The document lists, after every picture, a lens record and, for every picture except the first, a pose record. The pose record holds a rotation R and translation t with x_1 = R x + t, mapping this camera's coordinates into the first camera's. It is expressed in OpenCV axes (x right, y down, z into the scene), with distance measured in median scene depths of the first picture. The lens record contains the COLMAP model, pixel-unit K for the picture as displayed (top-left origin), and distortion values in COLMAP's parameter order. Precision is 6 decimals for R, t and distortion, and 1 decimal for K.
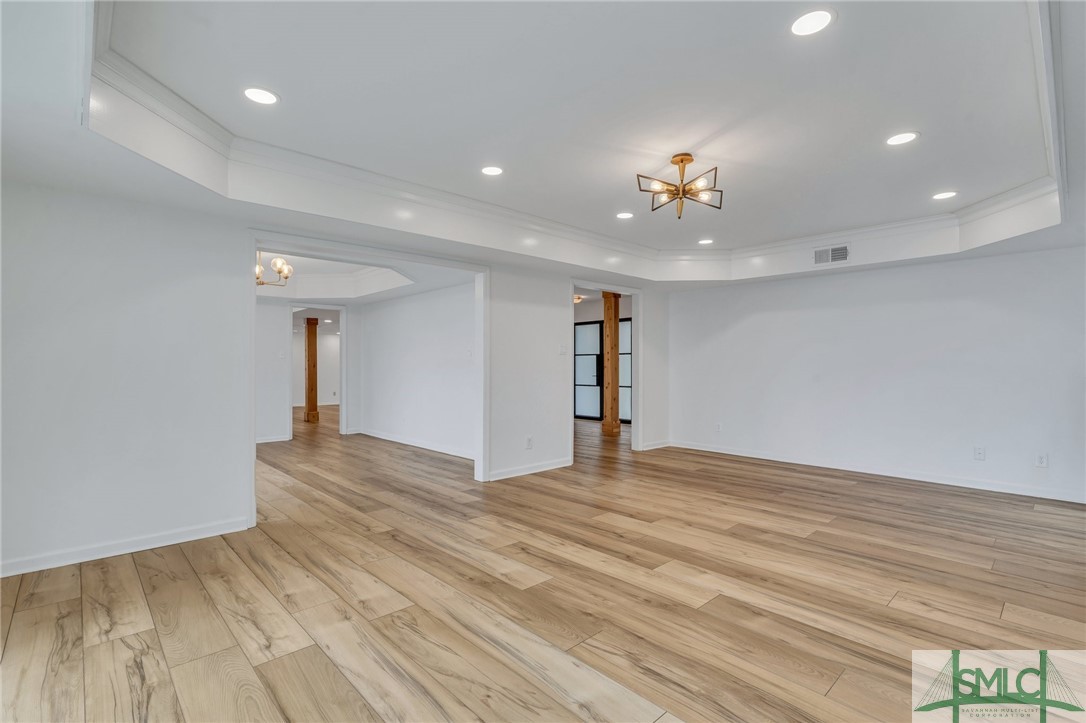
lens RADIAL K [[492.9, 0, 545.7], [0, 492.9, 362.7], [0, 0, 1]] dist [0.000413, 0.000094]
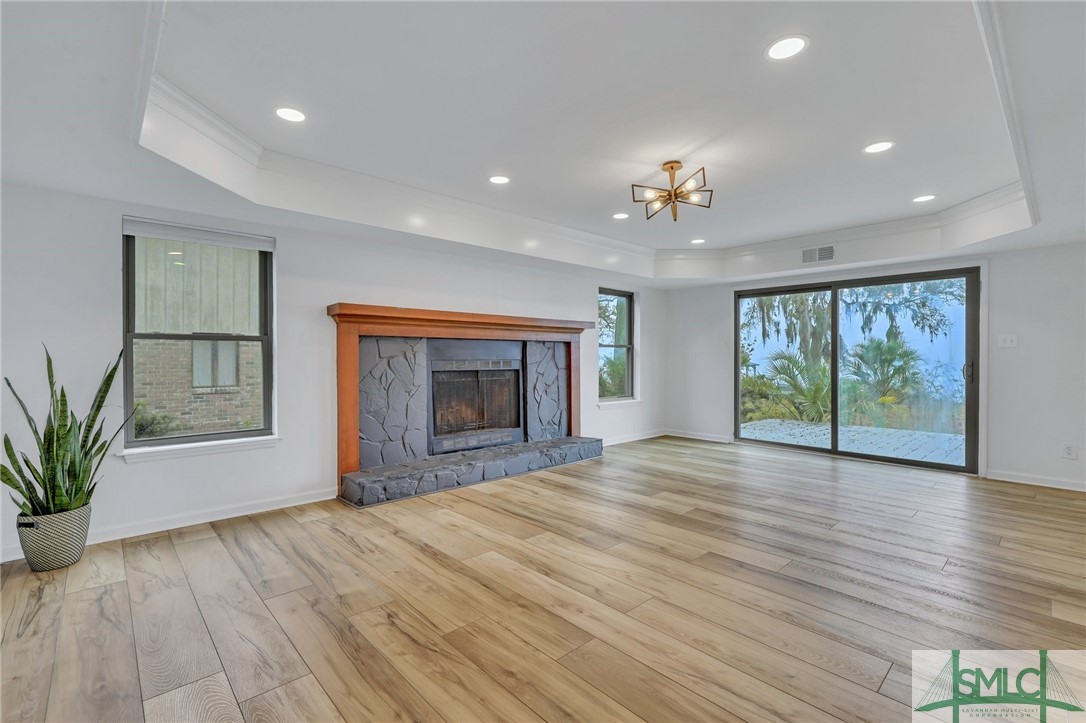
lens RADIAL K [[492.9, 0, 542.1], [0, 492.9, 361.3], [0, 0, 1]] dist [0.000413, 0.000094]
pose [[-0.999966, -0.004564, 0.006886, 0.619389], [-0.004581, 0.999987, -0.002442, 0.017635], [-0.006874, -0.002473, -0.999973, 2.311958]]
